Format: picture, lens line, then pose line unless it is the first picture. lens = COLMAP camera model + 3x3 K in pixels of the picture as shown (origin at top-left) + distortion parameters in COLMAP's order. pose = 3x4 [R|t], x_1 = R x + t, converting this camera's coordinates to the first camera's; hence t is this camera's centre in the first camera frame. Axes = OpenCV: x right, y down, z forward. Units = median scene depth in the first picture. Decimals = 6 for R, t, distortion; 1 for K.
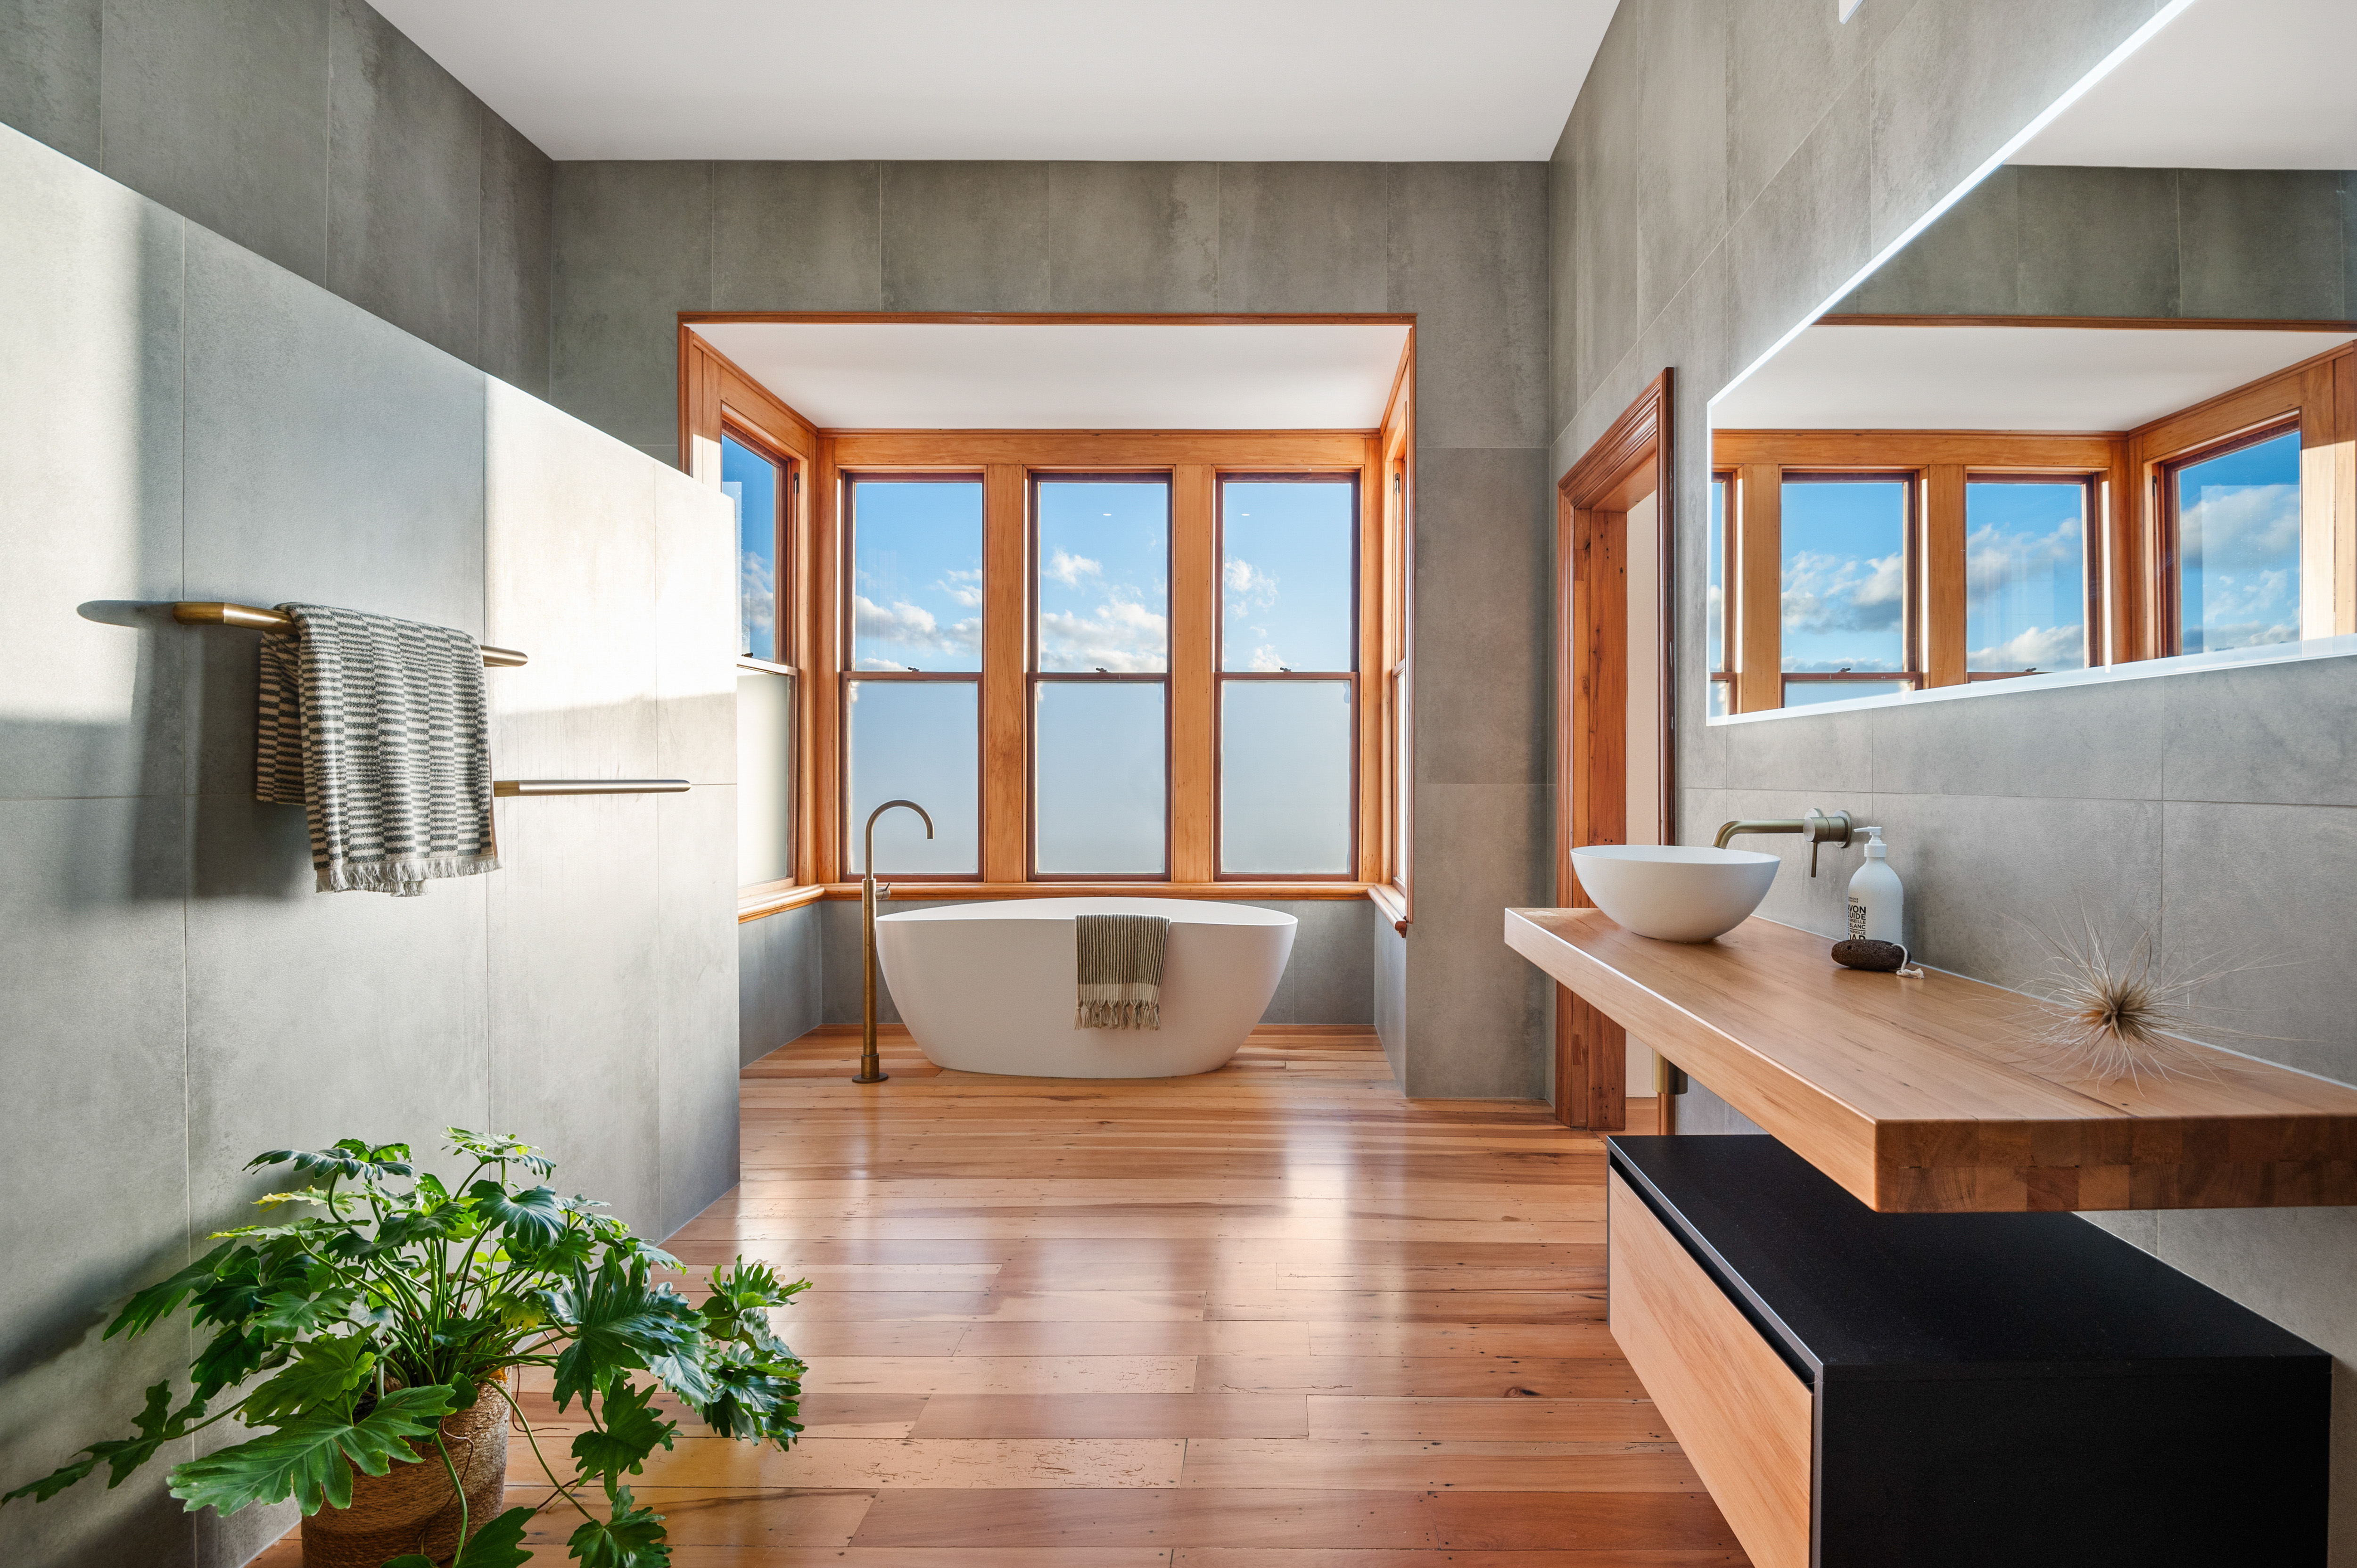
lens RADIAL K [[1089.1, 0, 1178.5], [0, 1089.1, 784.0], [0, 0, 1]] dist [-0.014976, -0.000504]
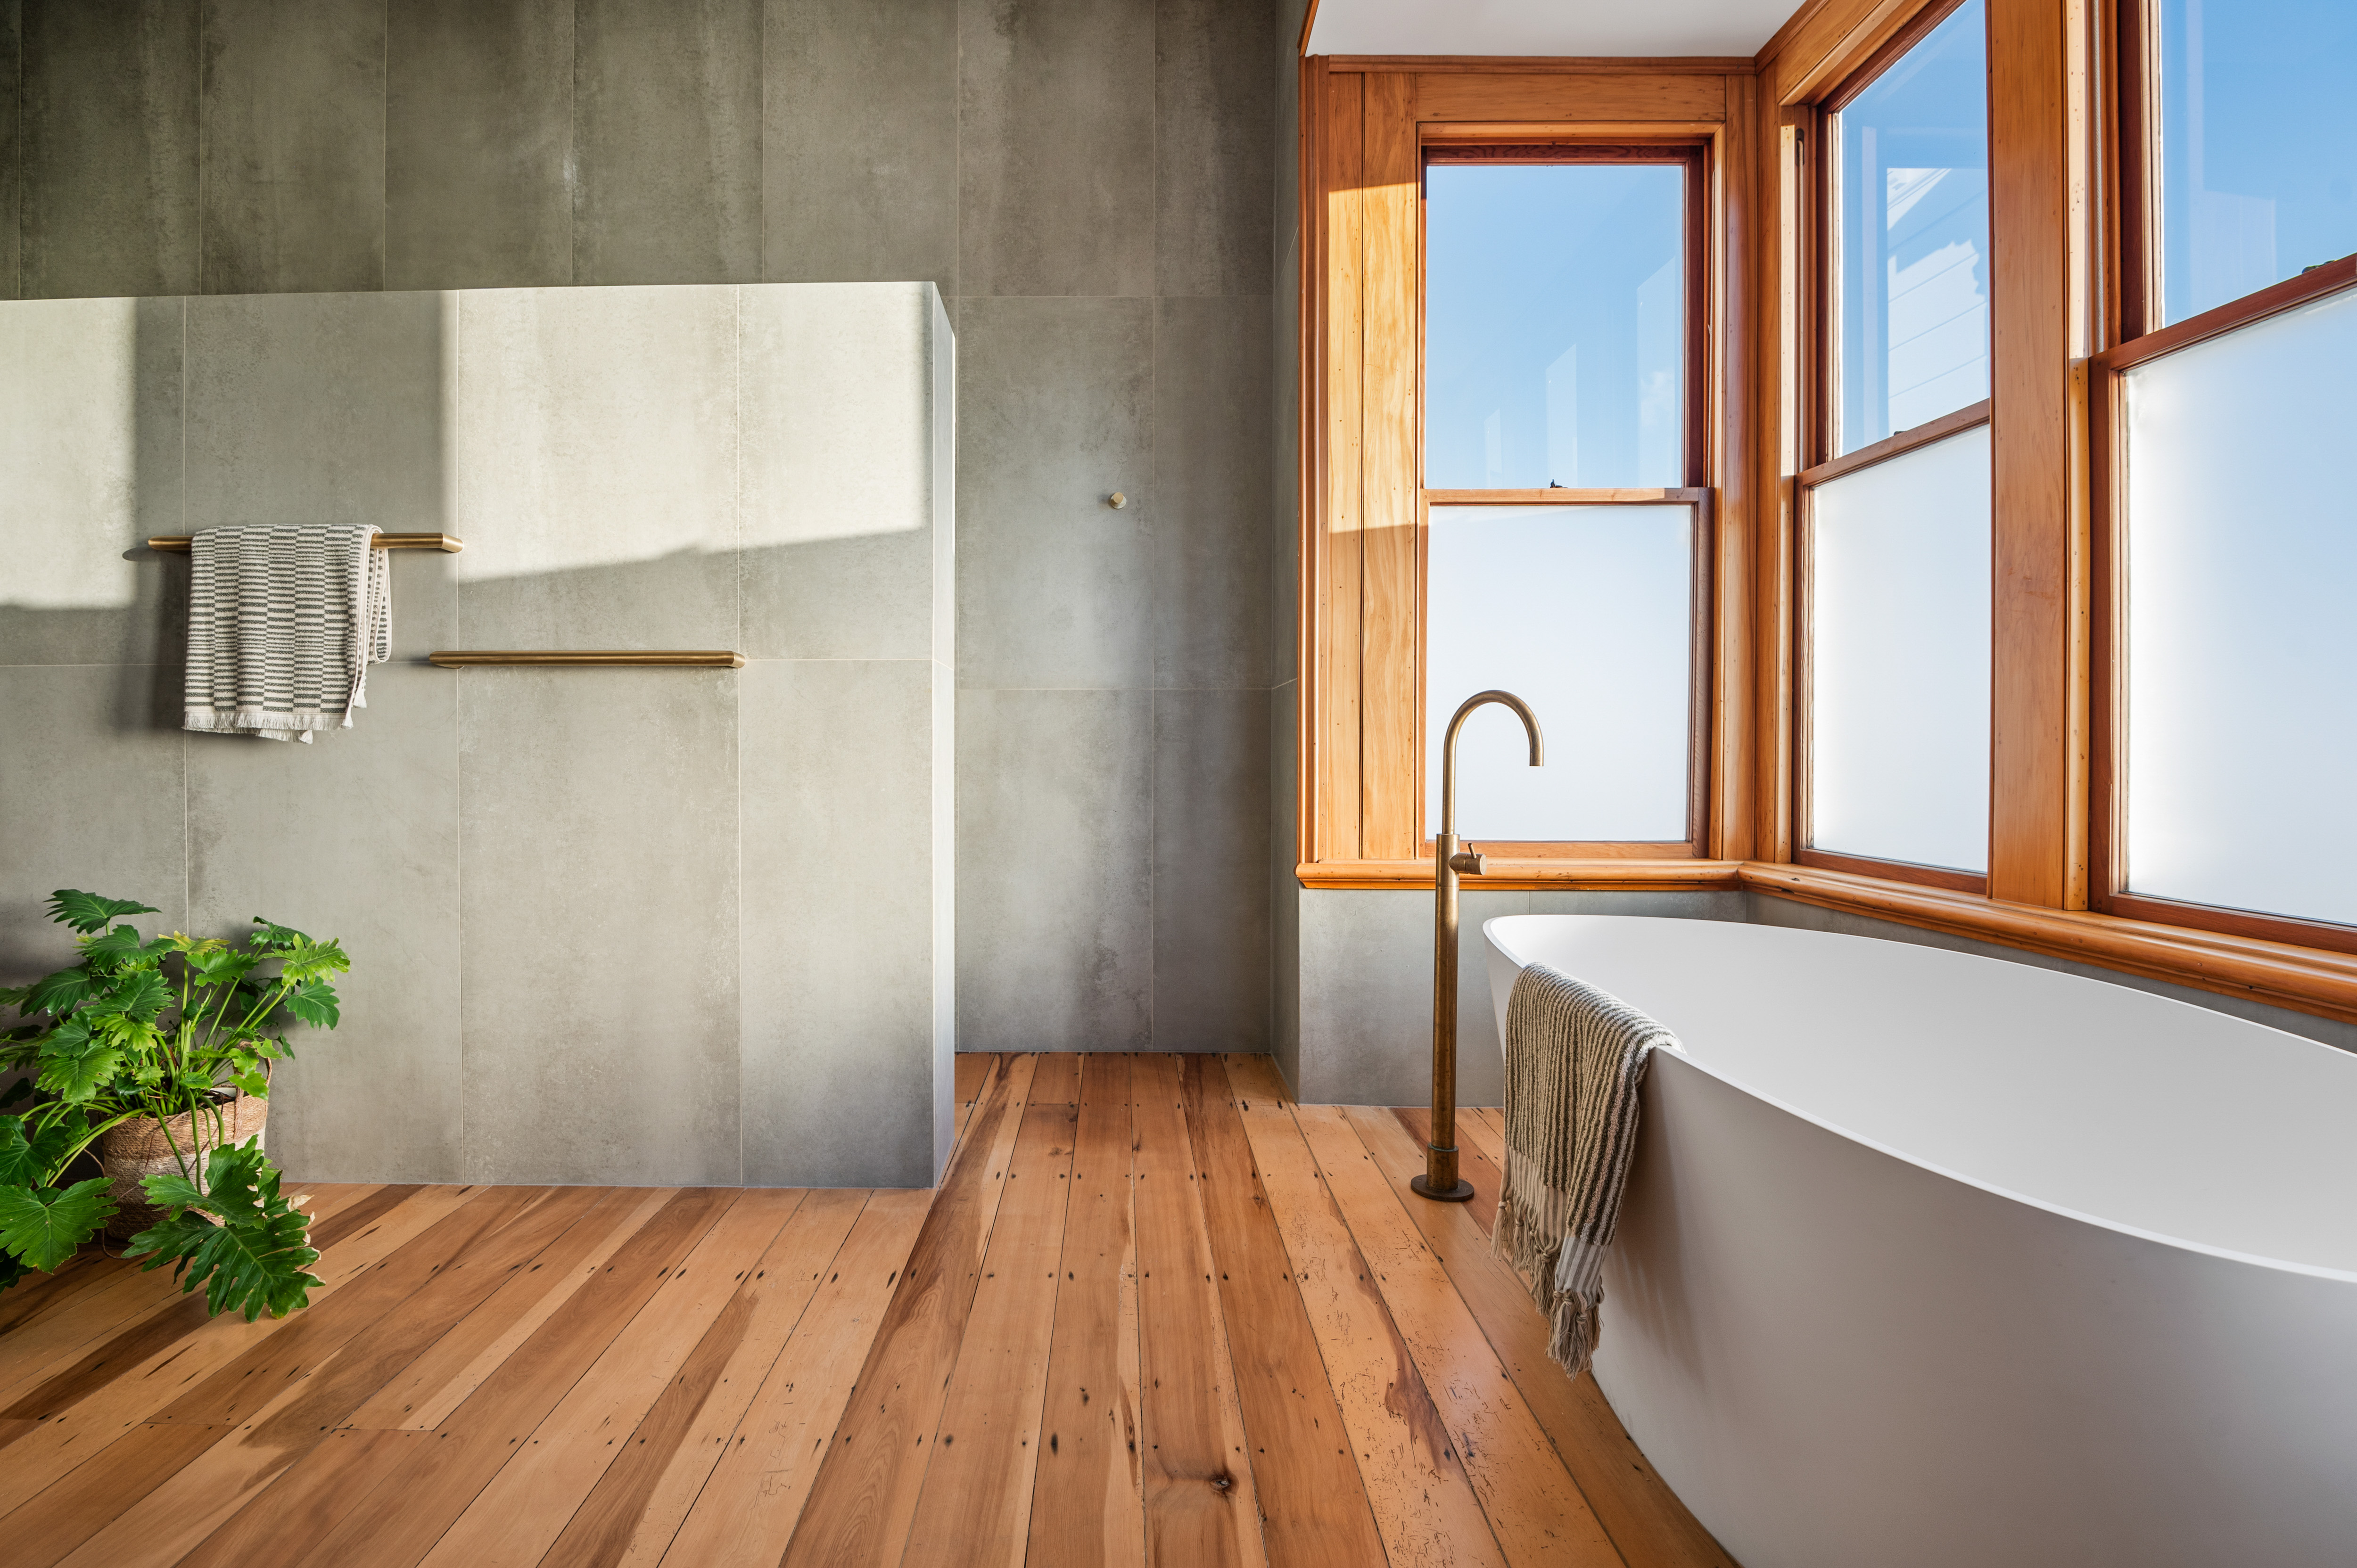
lens RADIAL K [[1106.4, 0, 1168.0], [0, 1106.4, 756.5], [0, 0, 1]] dist [-0.014993, -0.000684]
pose [[0.074702, 0.008728, -0.997168, 0.388578], [-0.005755, 0.999949, 0.008322, 0.062818], [0.997189, 0.005117, 0.074748, 1.165673]]
